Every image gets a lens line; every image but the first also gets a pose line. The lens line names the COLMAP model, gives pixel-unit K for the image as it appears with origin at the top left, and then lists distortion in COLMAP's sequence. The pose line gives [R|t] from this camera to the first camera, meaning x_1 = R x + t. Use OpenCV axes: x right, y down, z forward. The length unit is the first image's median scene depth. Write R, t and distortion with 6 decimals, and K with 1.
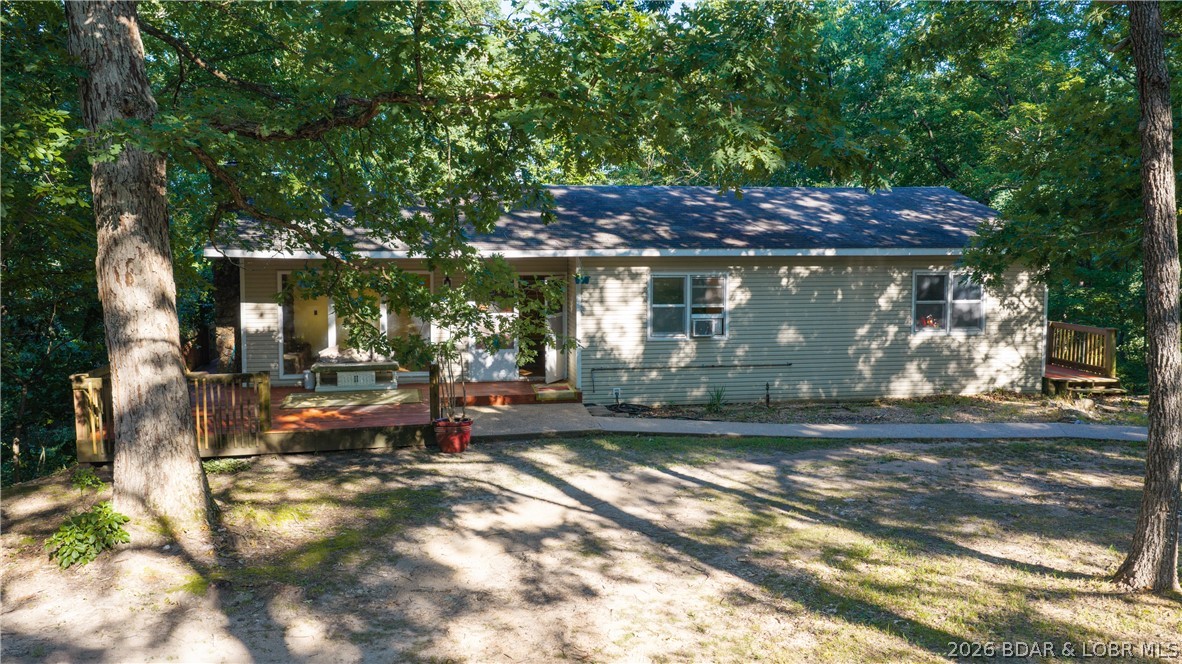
lens RADIAL K [[978.8, 0, 590.6], [0, 978.8, 331.3], [0, 0, 1]] dist [0.012736, -0.038637]
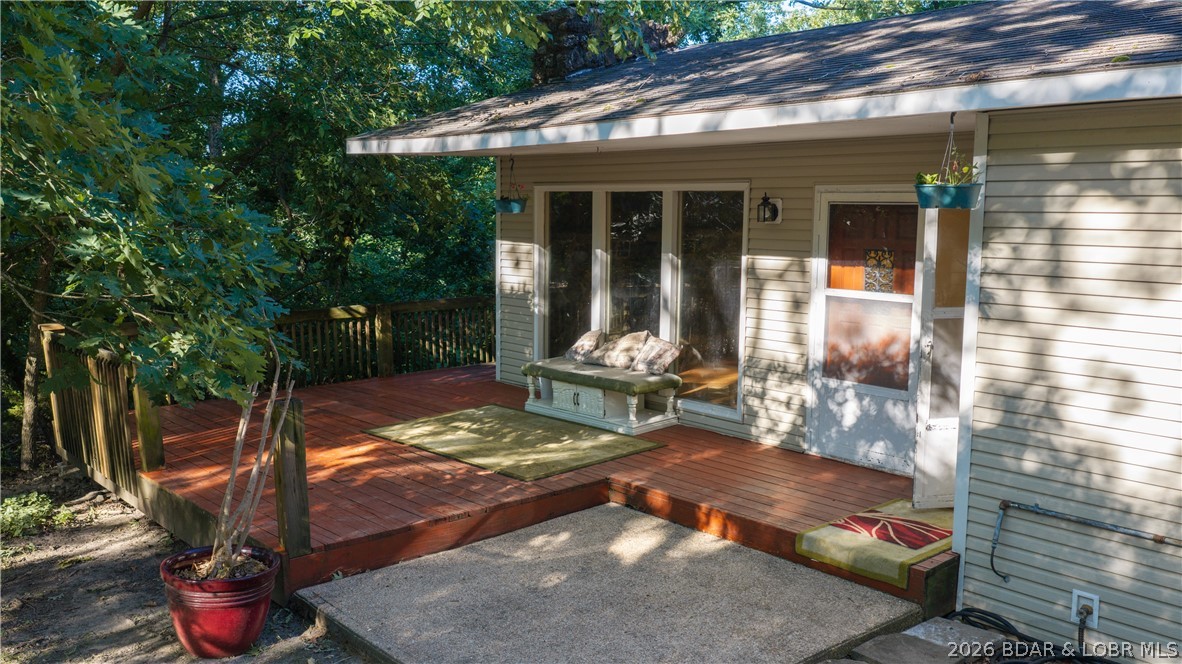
lens RADIAL K [[978.8, 0, 590.6], [0, 978.8, 337.2], [0, 0, 1]] dist [0.012736, -0.038637]
pose [[0.541453, 0.116953, -0.832557, 0.174550], [-0.081555, 0.992913, 0.086439, -0.026731], [0.836766, 0.021096, 0.547154, 0.732617]]
